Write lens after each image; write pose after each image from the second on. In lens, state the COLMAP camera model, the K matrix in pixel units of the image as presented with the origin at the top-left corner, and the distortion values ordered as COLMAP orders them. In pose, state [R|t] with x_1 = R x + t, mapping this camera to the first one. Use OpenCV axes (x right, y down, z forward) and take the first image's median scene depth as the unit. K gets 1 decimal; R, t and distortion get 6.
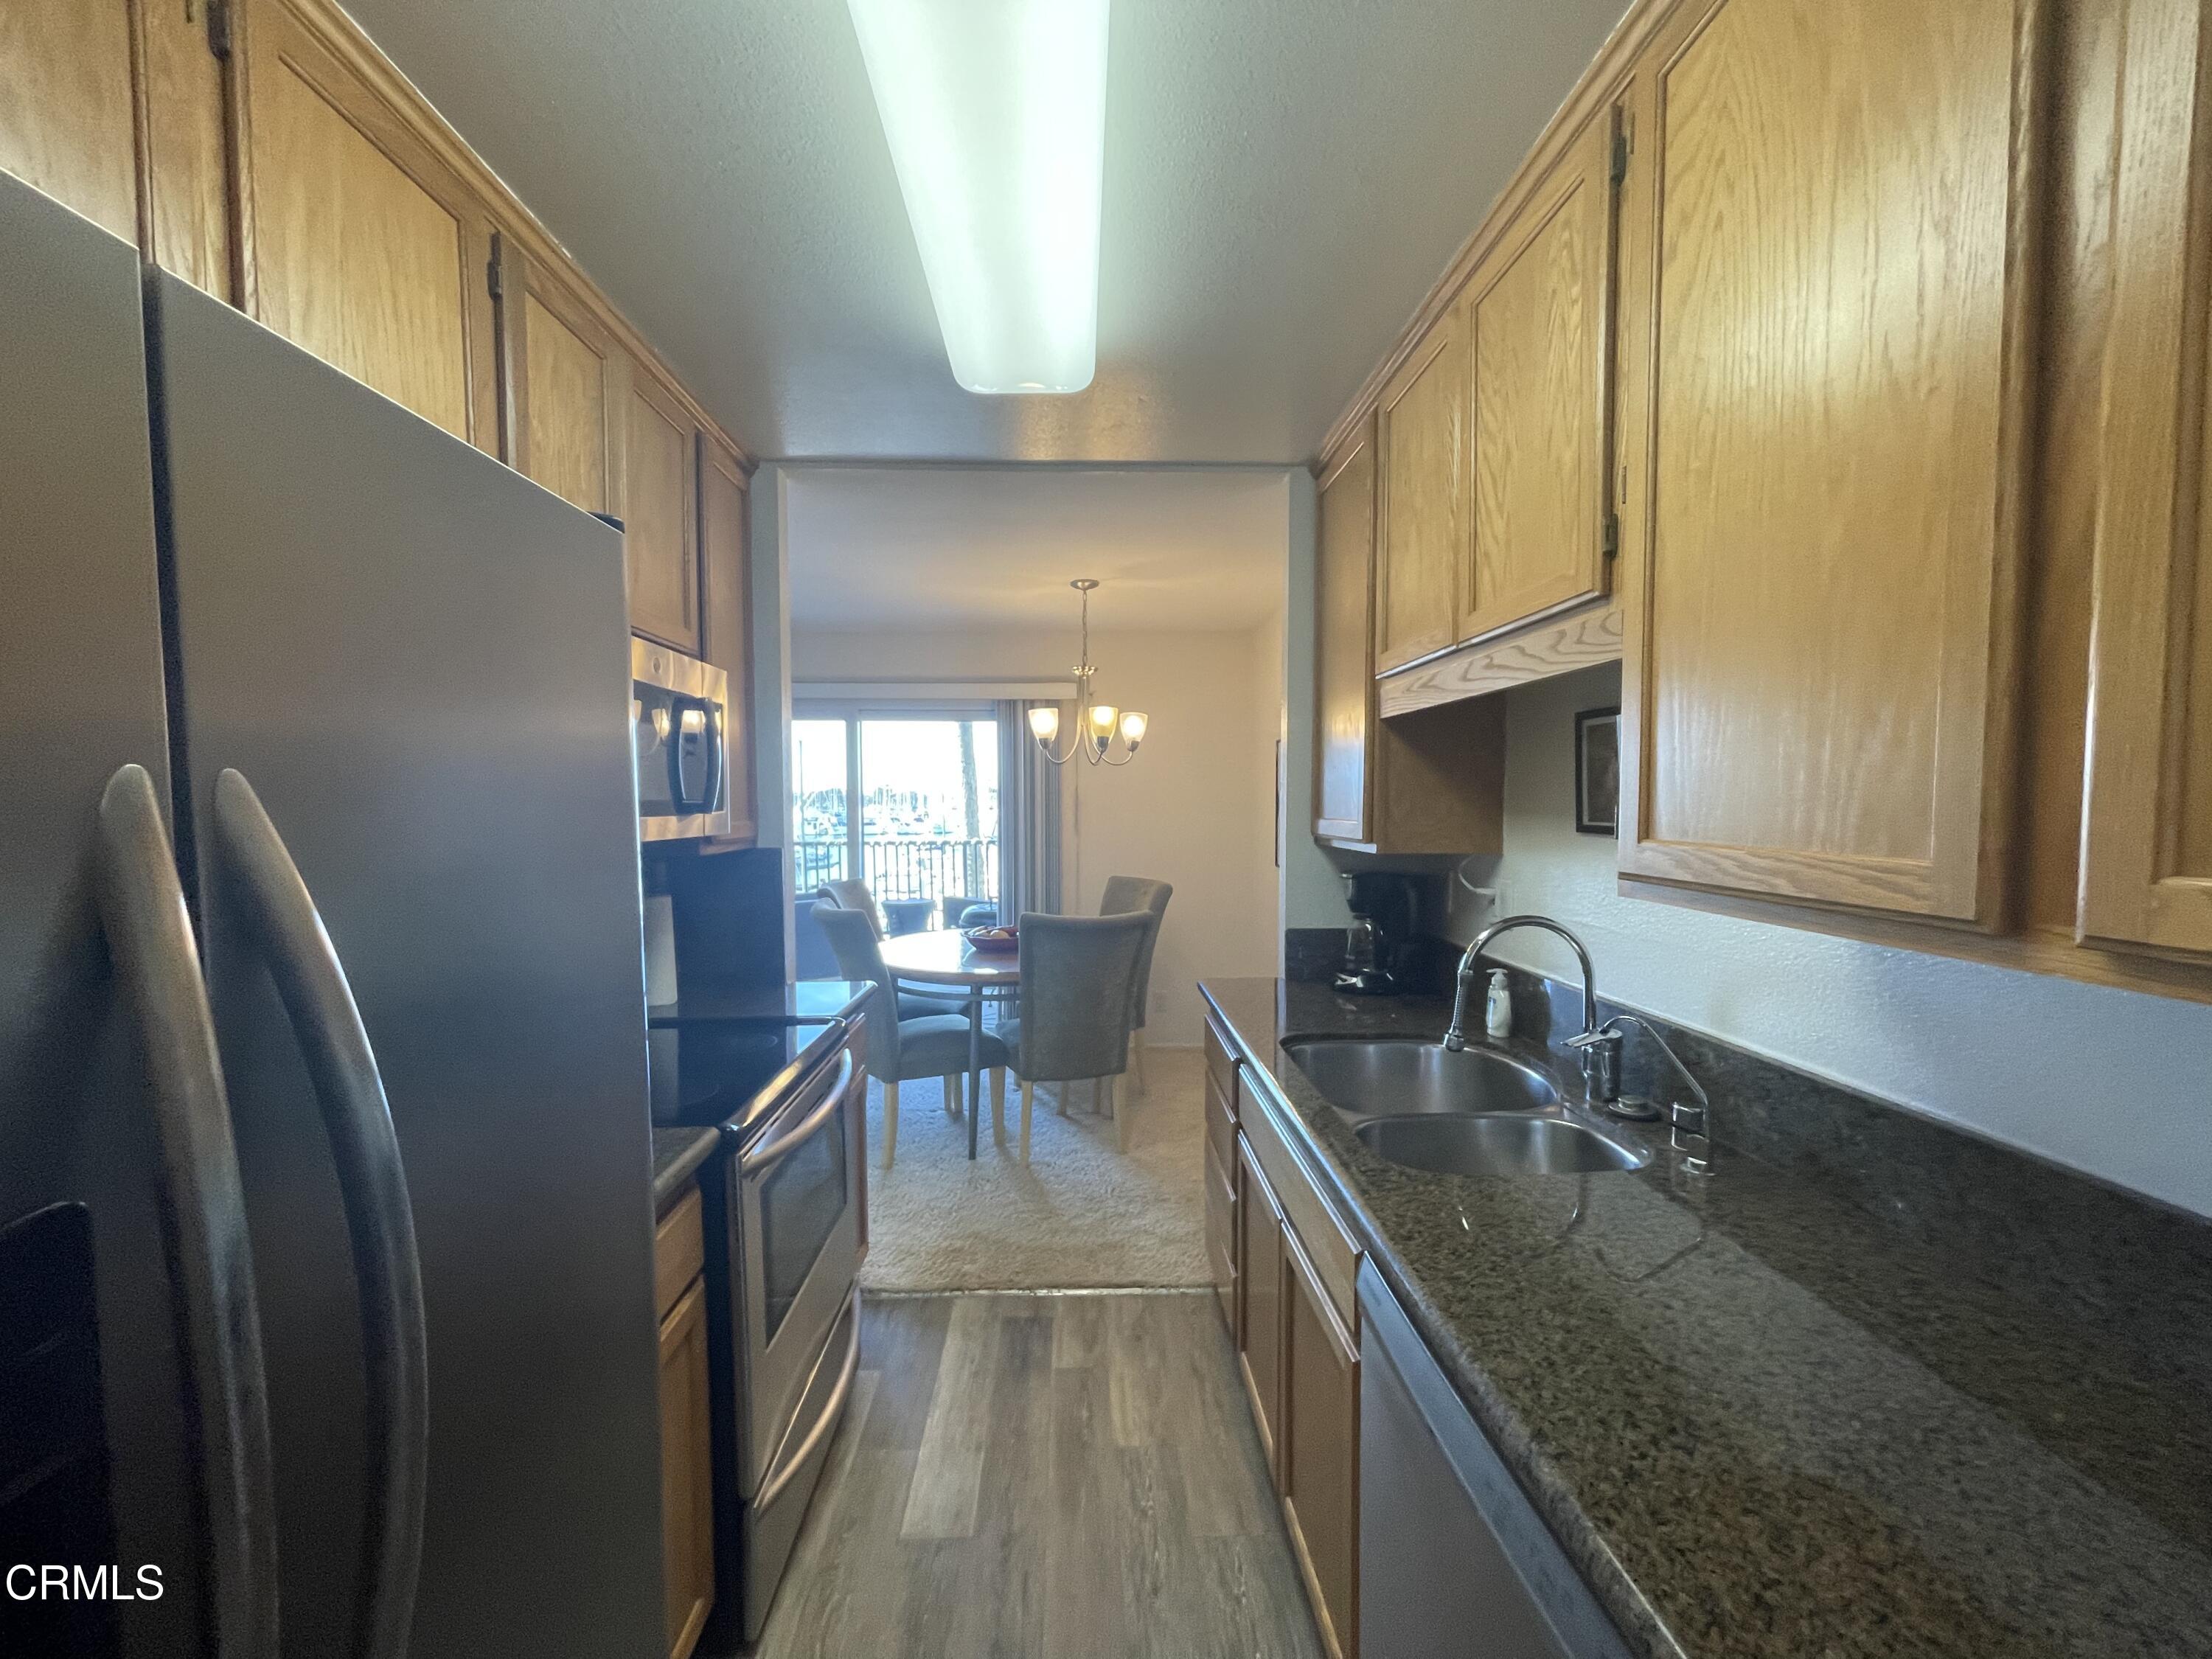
lens RADIAL K [[886.0, 0, 1103.5], [0, 886.0, 846.8], [0, 0, 1]] dist [-0.002035, -0.000108]
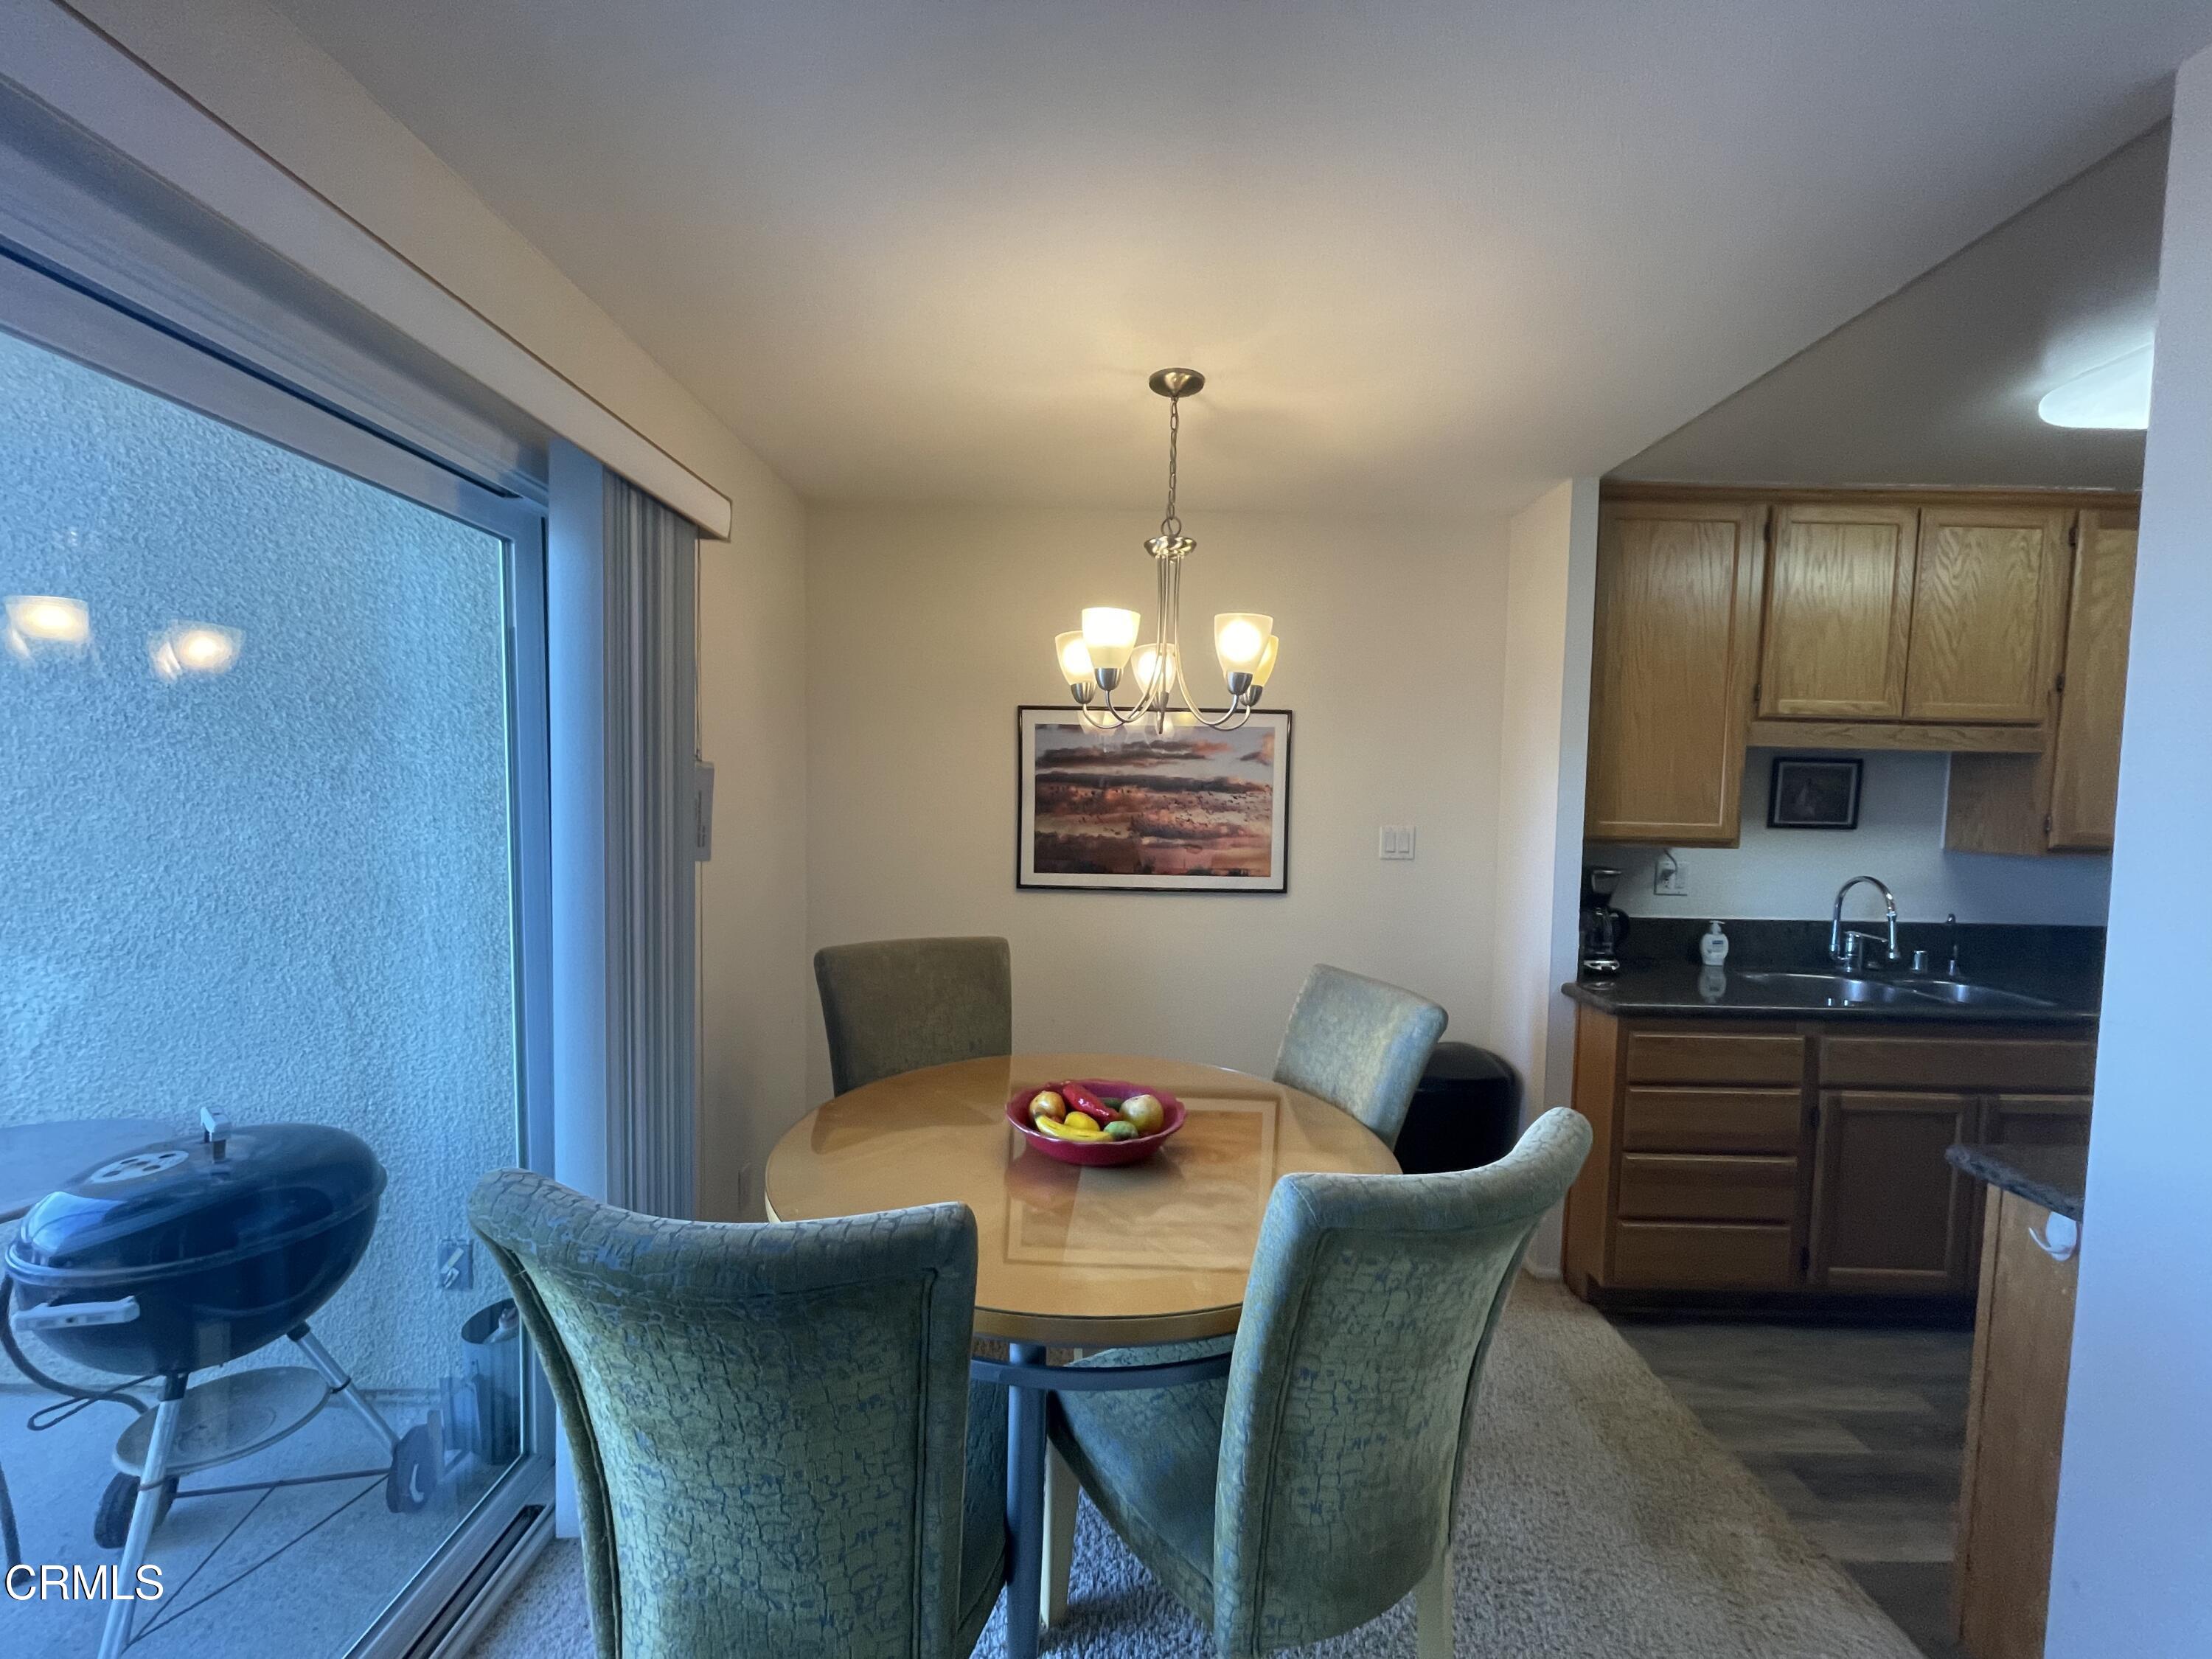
lens RADIAL K [[886.0, 0, 1103.5], [0, 886.0, 846.8], [0, 0, 1]] dist [-0.002035, -0.000108]
pose [[0.038668, -0.049769, 0.998012, -1.223629], [0.033817, 0.998252, 0.048471, -0.106389], [-0.998680, 0.031875, 0.040284, 2.237567]]
